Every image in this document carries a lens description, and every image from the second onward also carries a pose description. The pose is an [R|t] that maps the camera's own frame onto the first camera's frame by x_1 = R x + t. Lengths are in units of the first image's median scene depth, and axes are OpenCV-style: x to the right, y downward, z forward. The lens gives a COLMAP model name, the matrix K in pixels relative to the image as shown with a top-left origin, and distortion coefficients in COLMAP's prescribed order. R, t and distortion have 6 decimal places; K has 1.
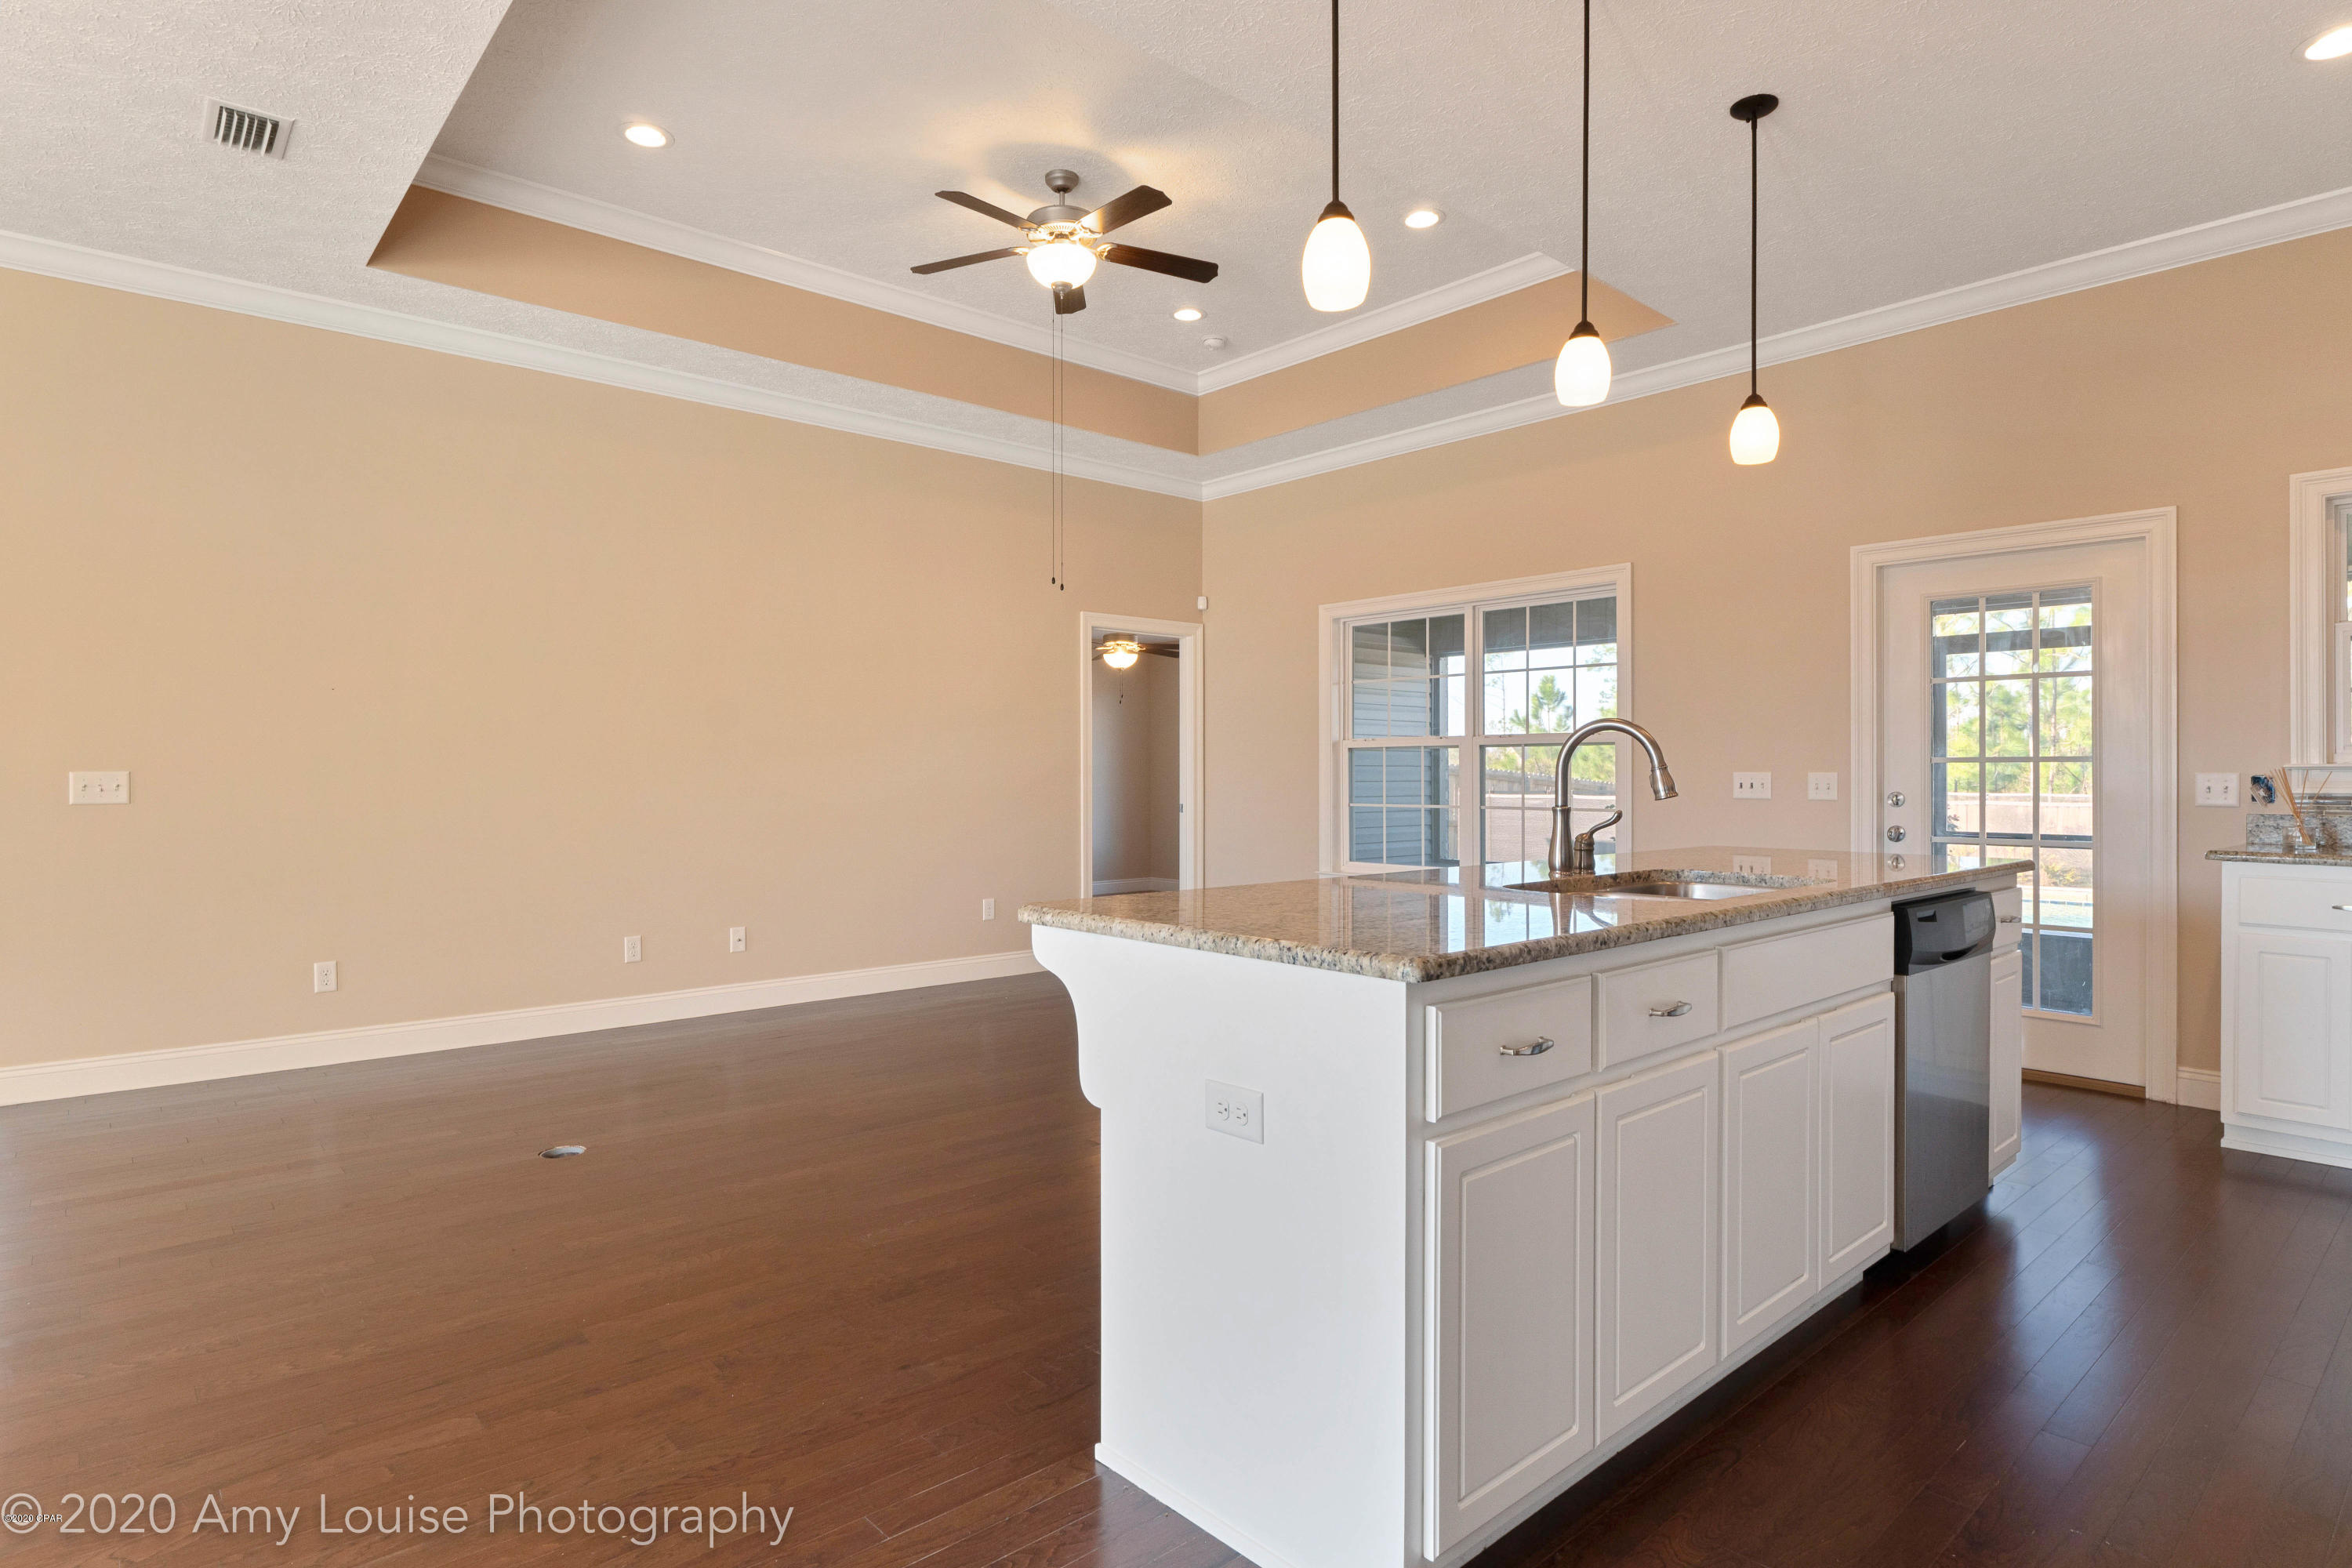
lens RADIAL K [[1257.3, 0, 1167.1], [0, 1257.3, 770.5], [0, 0, 1]] dist [-0.002642, -0.003061]
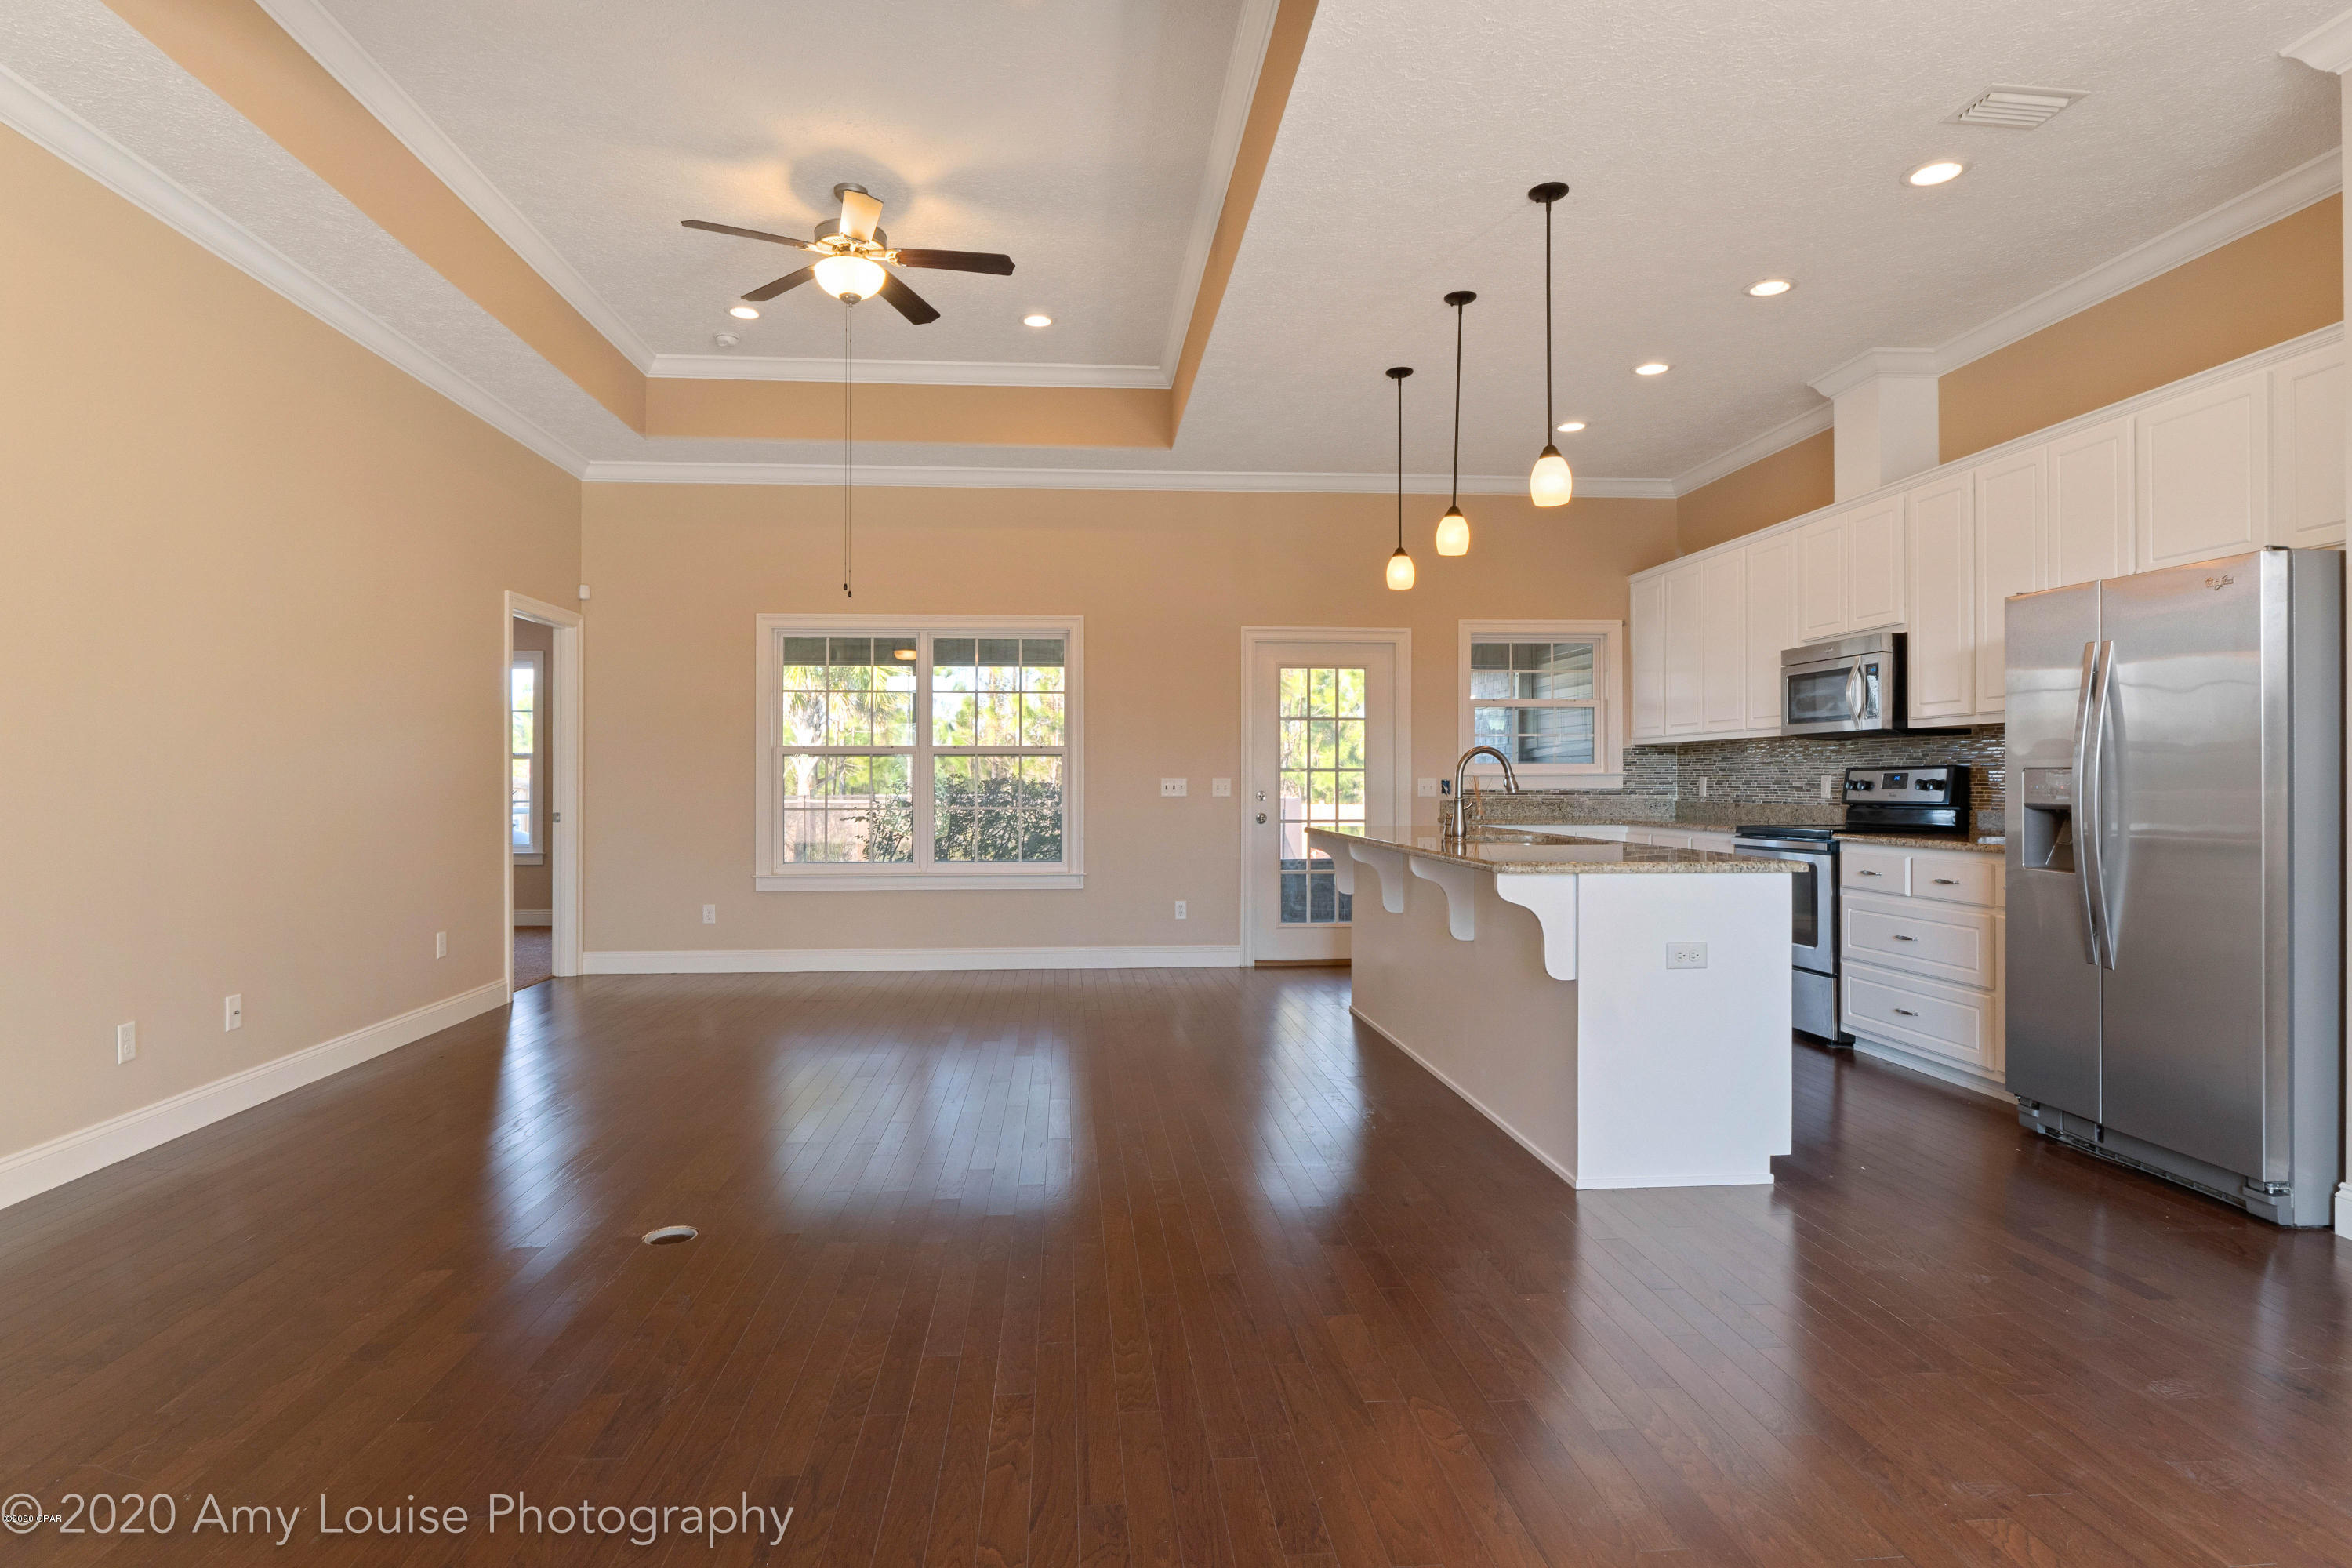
lens RADIAL K [[1257.3, 0, 1164.3], [0, 1257.3, 774.8], [0, 0, 1]] dist [-0.002642, -0.003061]
pose [[0.601615, 0.002916, 0.798781, -0.686527], [-0.001202, 0.999996, -0.002745, 0.001799], [-0.798786, 0.000691, 0.601615, 0.175136]]
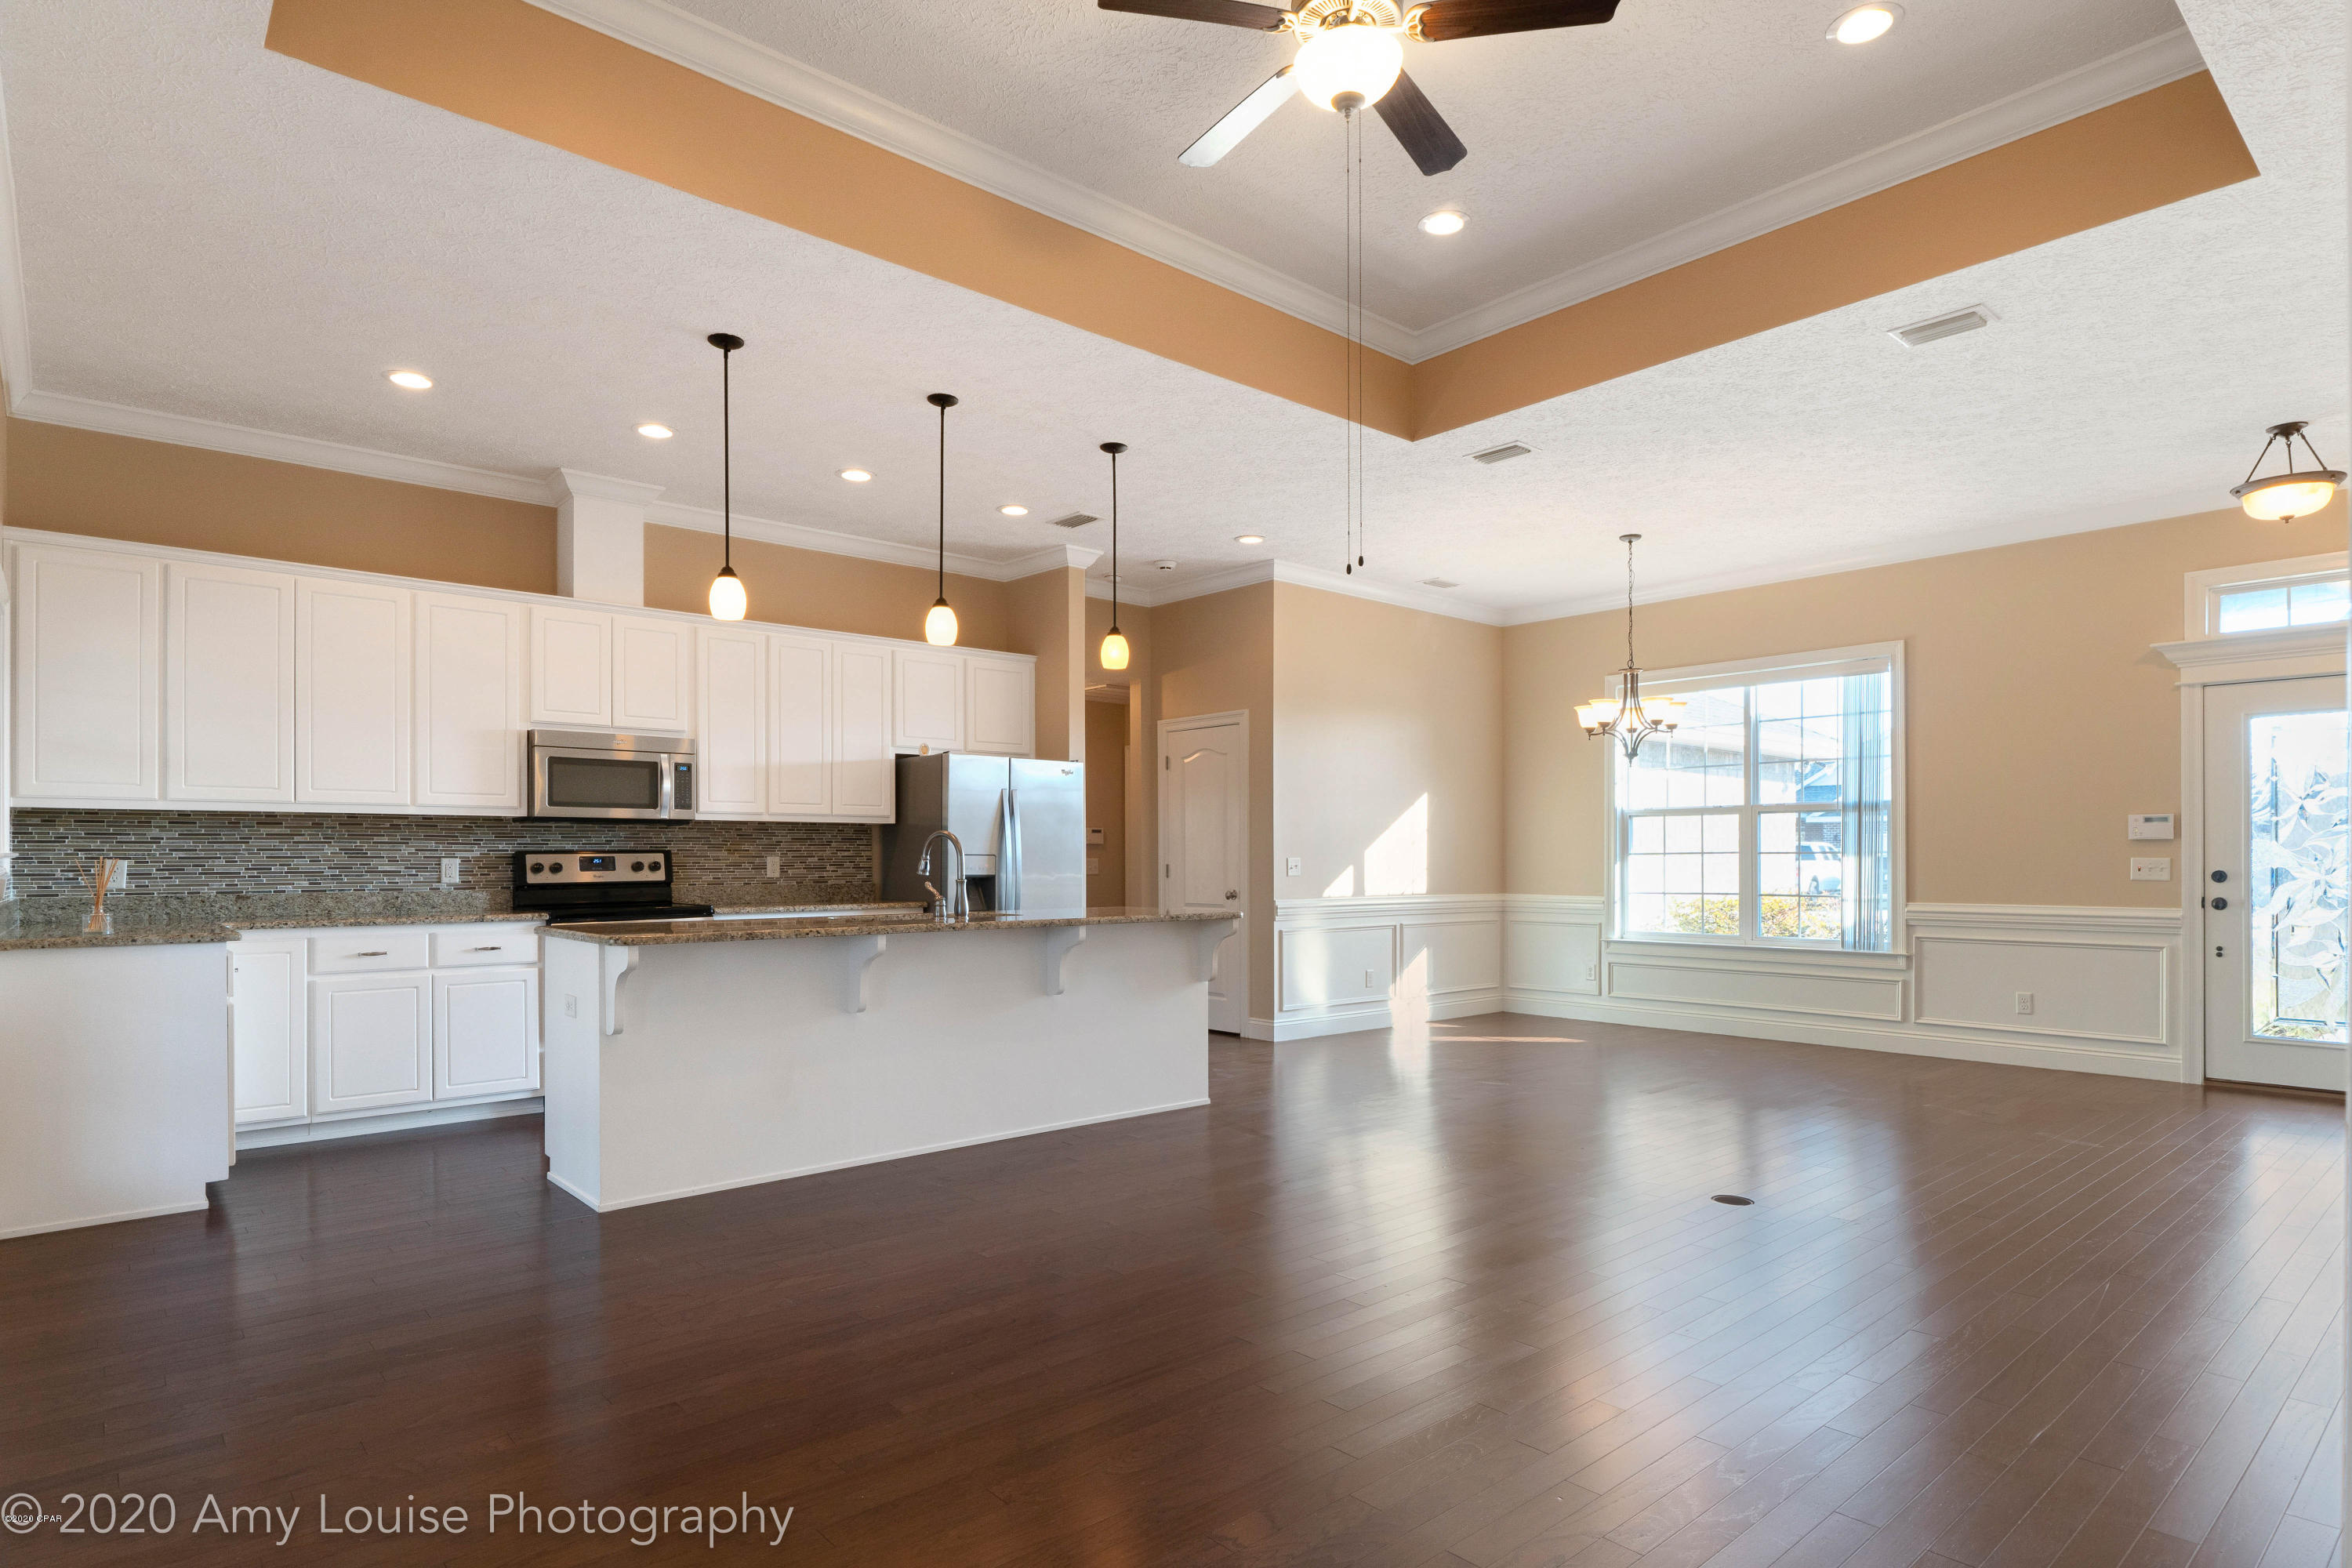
lens RADIAL K [[1257.3, 0, 1172.9], [0, 1257.3, 858.5], [0, 0, 1]] dist [-0.002642, -0.003061]
pose [[-0.999944, 0.002594, 0.010212, 0.003167], [0.002577, 0.999995, -0.001647, 0.001929], [-0.010216, -0.001621, -0.999946, 1.529094]]
